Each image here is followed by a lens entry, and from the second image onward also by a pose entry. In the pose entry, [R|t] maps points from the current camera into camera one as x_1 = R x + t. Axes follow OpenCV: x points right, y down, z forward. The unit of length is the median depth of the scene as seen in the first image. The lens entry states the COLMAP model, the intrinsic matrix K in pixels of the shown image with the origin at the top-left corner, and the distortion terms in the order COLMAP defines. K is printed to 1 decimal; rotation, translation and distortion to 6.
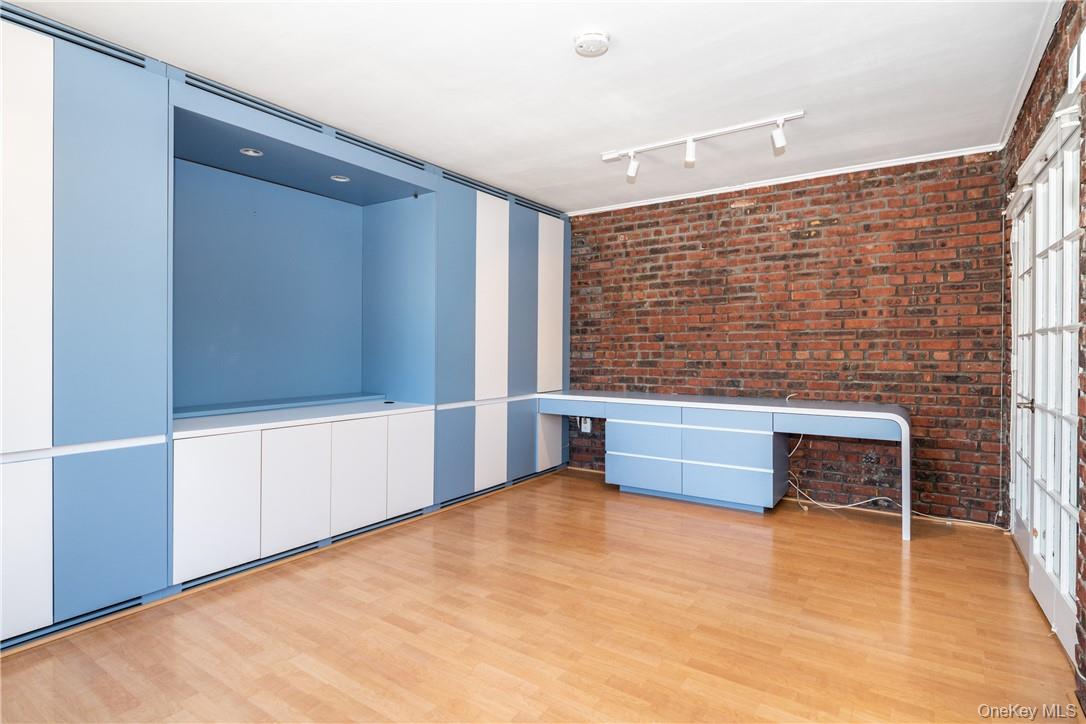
lens RADIAL K [[578.5, 0, 525.0], [0, 578.5, 352.4], [0, 0, 1]] dist [-0.020698, -0.000646]
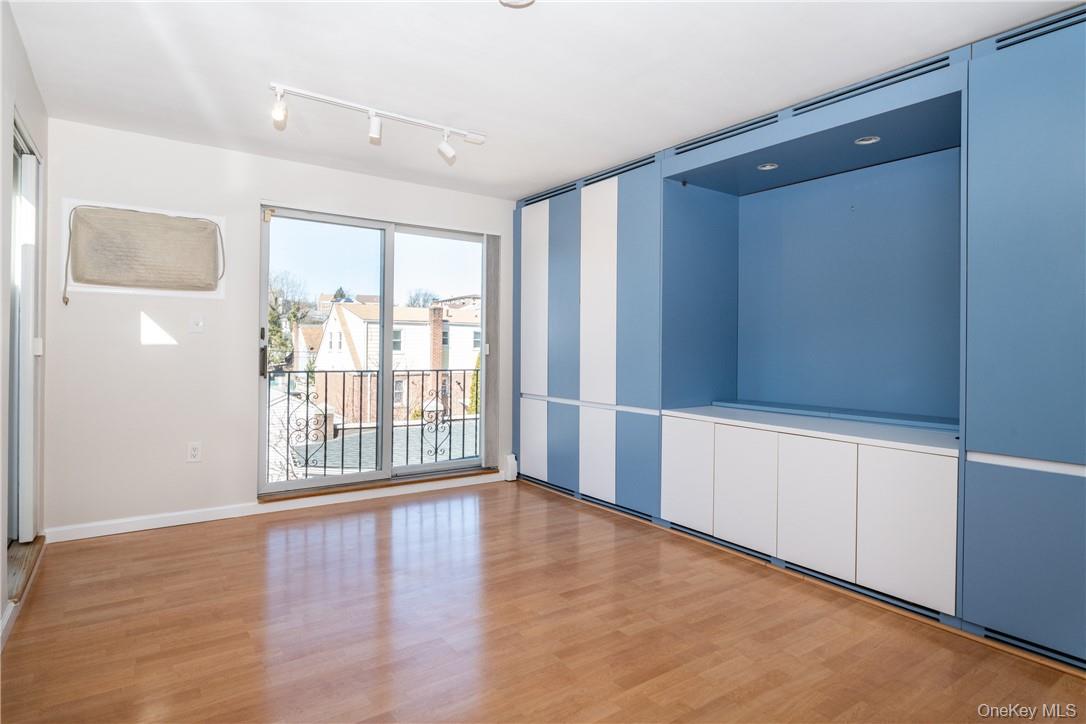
lens RADIAL K [[598.8, 0, 565.0], [0, 598.8, 349.2], [0, 0, 1]] dist [0.002417, 0.000563]
pose [[-0.327622, -0.005149, -0.944795, 0.767261], [-0.023755, 0.999714, 0.002789, -0.005949], [0.944510, 0.023357, -0.327651, 1.125226]]
